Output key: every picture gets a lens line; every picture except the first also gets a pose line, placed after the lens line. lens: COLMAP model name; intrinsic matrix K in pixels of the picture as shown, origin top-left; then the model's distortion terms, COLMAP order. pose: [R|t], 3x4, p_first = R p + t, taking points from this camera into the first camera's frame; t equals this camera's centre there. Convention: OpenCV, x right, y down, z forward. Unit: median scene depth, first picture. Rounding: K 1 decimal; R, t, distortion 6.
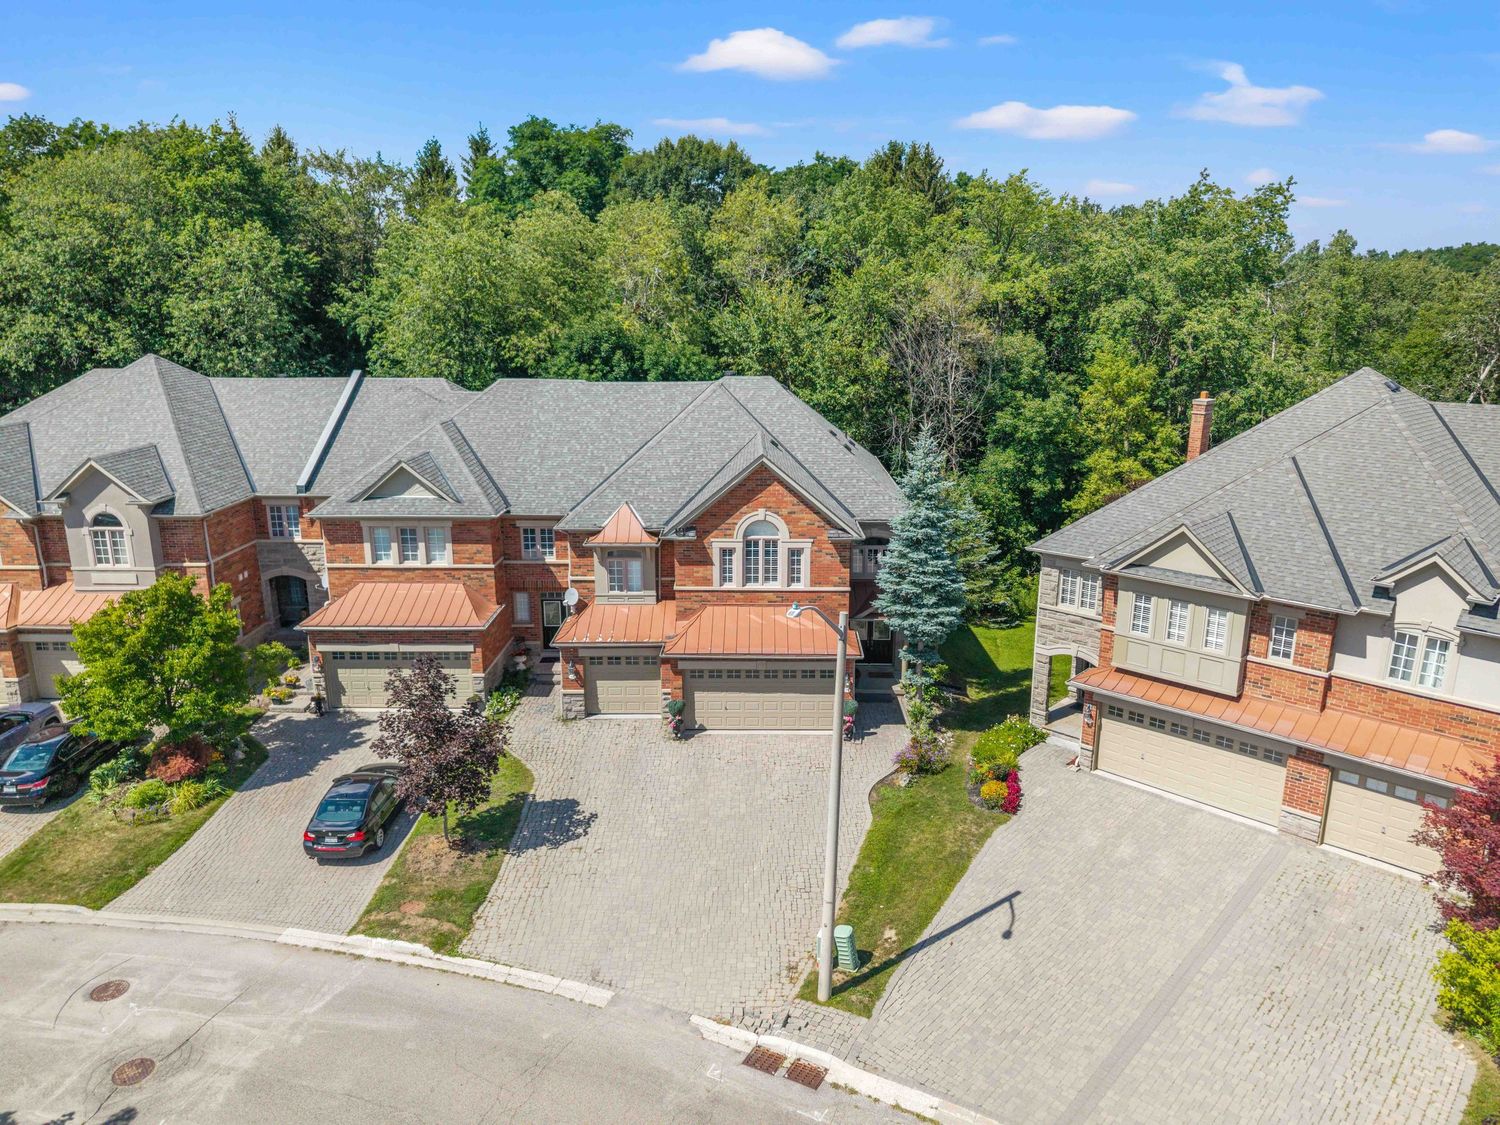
lens RADIAL K [[1003.4, 0, 747.4], [0, 1003.4, 562.4], [0, 0, 1]] dist [0.032536, -0.026931]
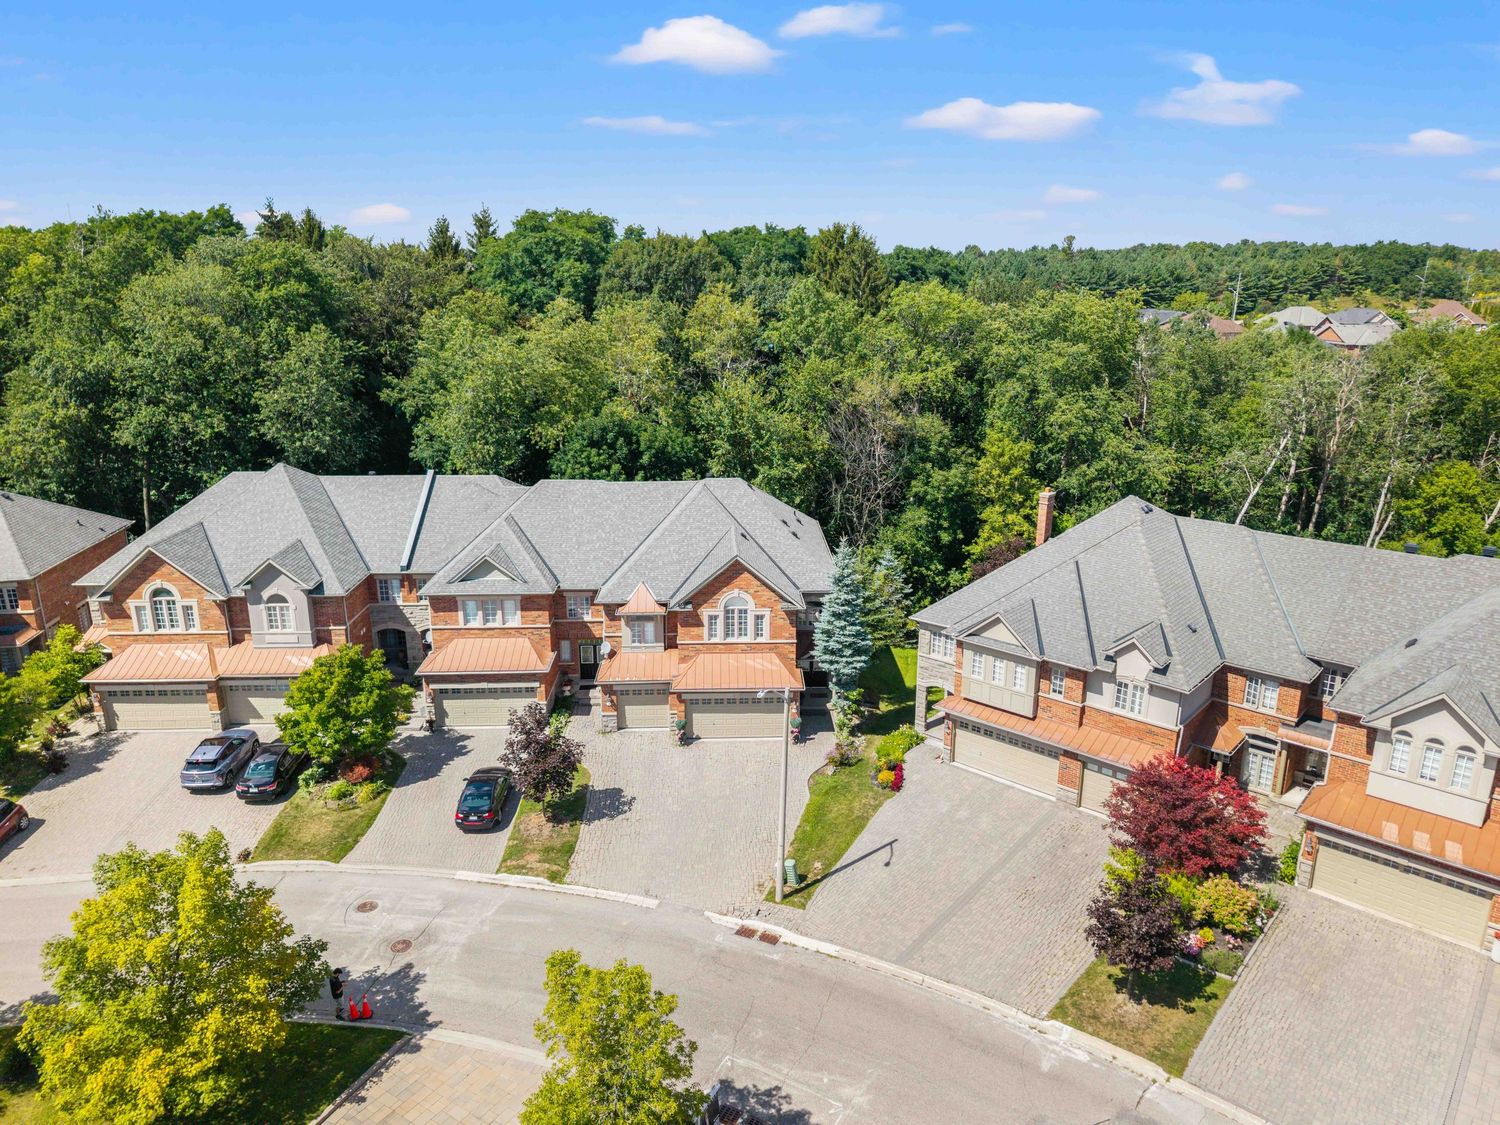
lens RADIAL K [[1002.6, 0, 748.1], [0, 1002.6, 559.4], [0, 0, 1]] dist [0.089213, -0.144882]
pose [[0.999142, -0.011324, 0.039828, -0.027257], [0.010276, 0.999598, 0.026419, -0.137818], [-0.040111, -0.025987, 0.998857, -0.487797]]
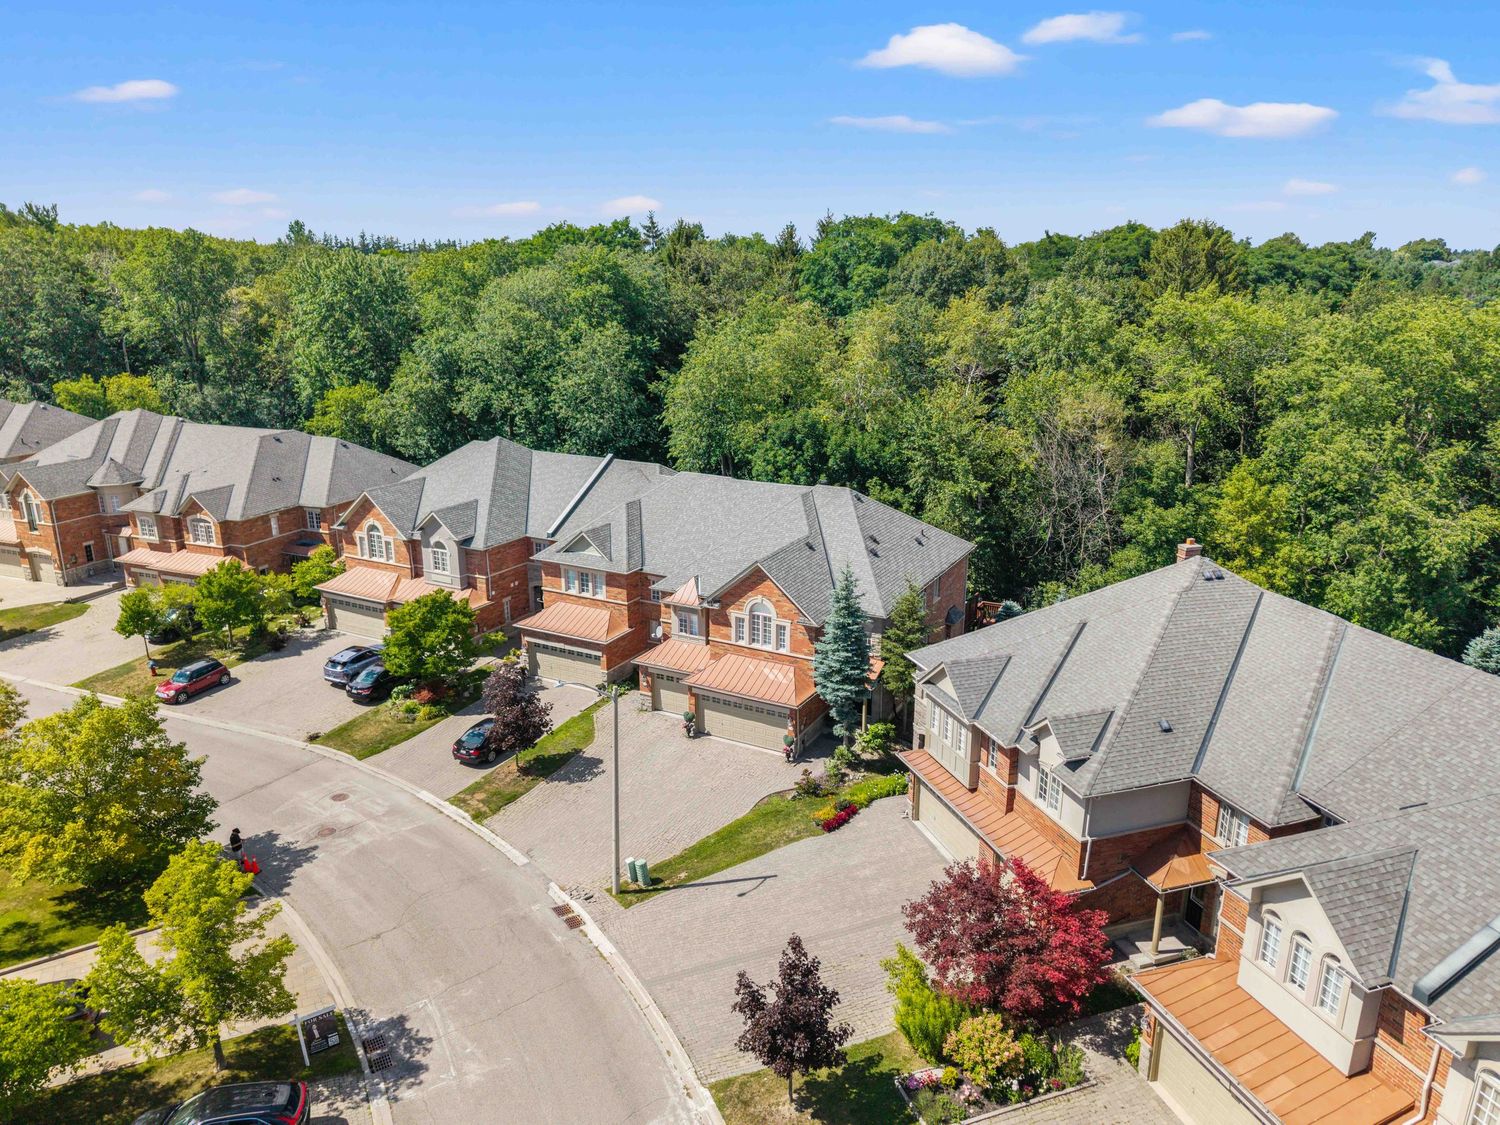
lens RADIAL K [[1002.6, 0, 748.1], [0, 1002.6, 559.4], [0, 0, 1]] dist [0.089213, -0.144882]
pose [[0.884344, 0.127761, -0.449013, 0.659831], [-0.116880, 0.991784, 0.052000, -0.182386], [0.451967, 0.006495, 0.892011, -0.330444]]
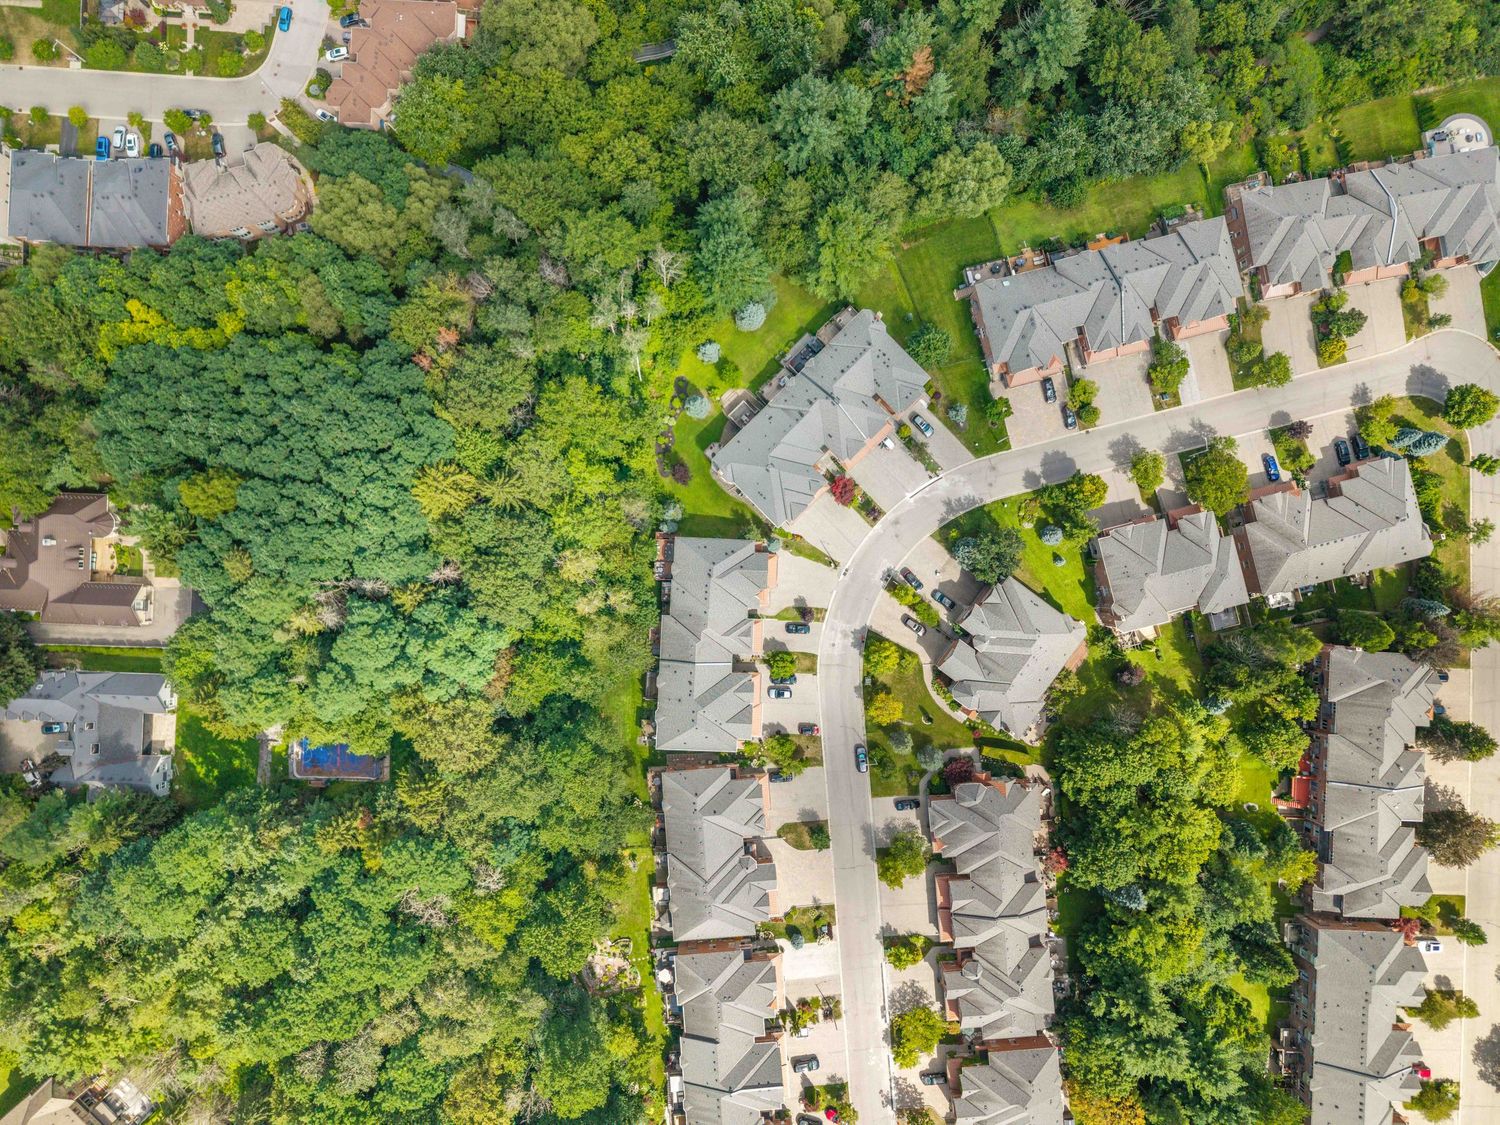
lens RADIAL K [[1025.6, 0, 743.2], [0, 1025.6, 562.9], [0, 0, 1]] dist [0.026103, -0.057855]
pose [[0.029426, -0.999502, 0.011379, -0.011386], [0.227722, 0.017788, 0.973564, -5.807513], [-0.973281, -0.026057, 0.228132, -0.204634]]
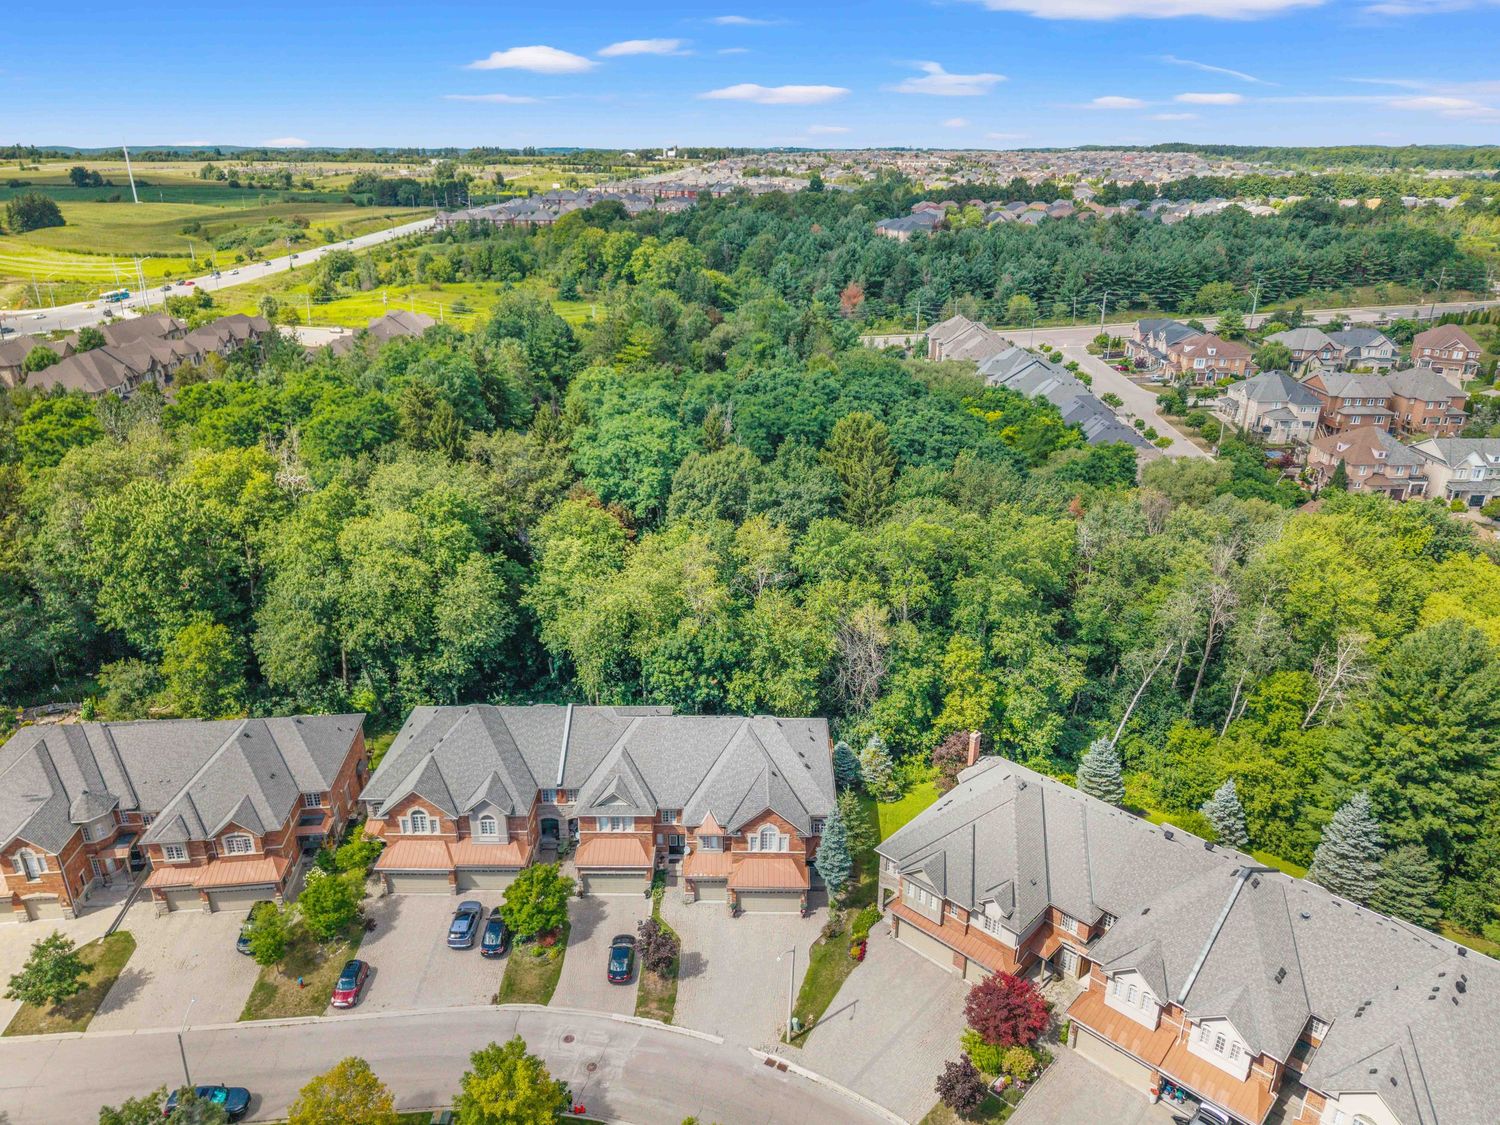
lens RADIAL K [[1023.0, 0, 753.0], [0, 1023.0, 564.8], [0, 0, 1]] dist [0.019337, -0.026929]
pose [[0.999968, 0.001988, 0.007701, -0.044155], [-0.002999, 0.991026, 0.133635, -1.002990], [-0.007366, -0.133654, 0.991001, -1.357412]]
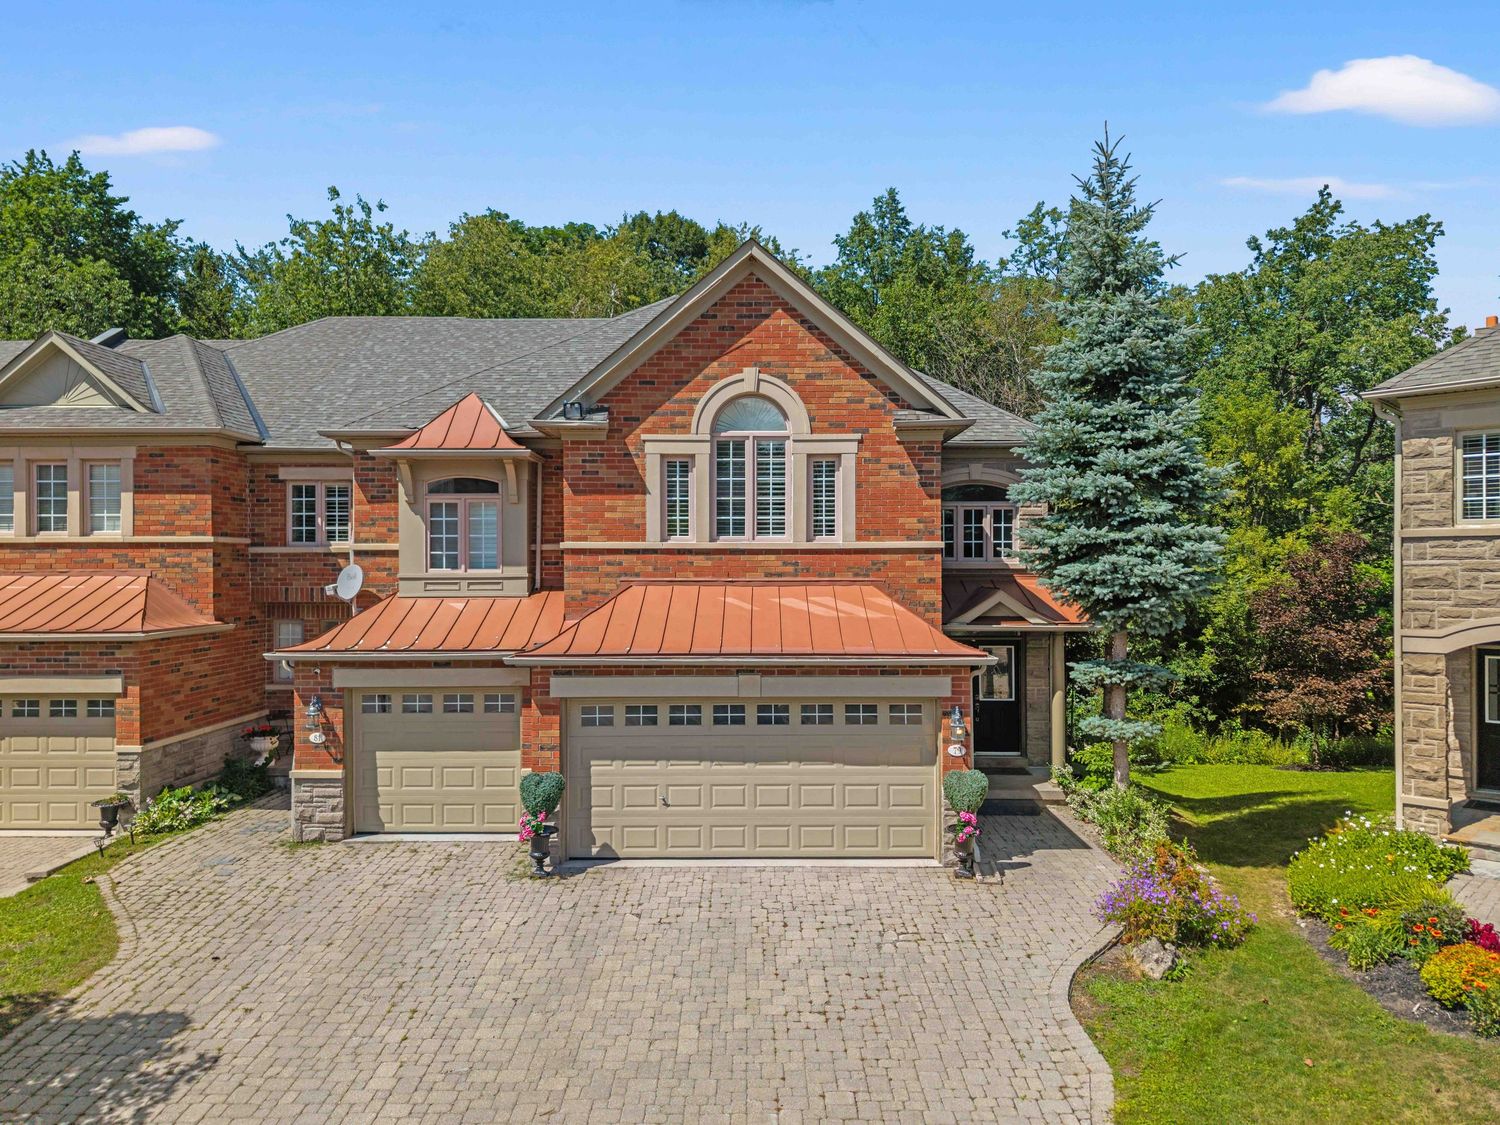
lens RADIAL K [[1003.2, 0, 742.0], [0, 1003.2, 565.9], [0, 0, 1]] dist [0.049044, -0.066298]
pose [[0.999995, 0.000323, -0.003069, 0.011771], [-0.001100, 0.966507, -0.256637, 0.158448], [0.002883, 0.256639, 0.966503, 0.569691]]
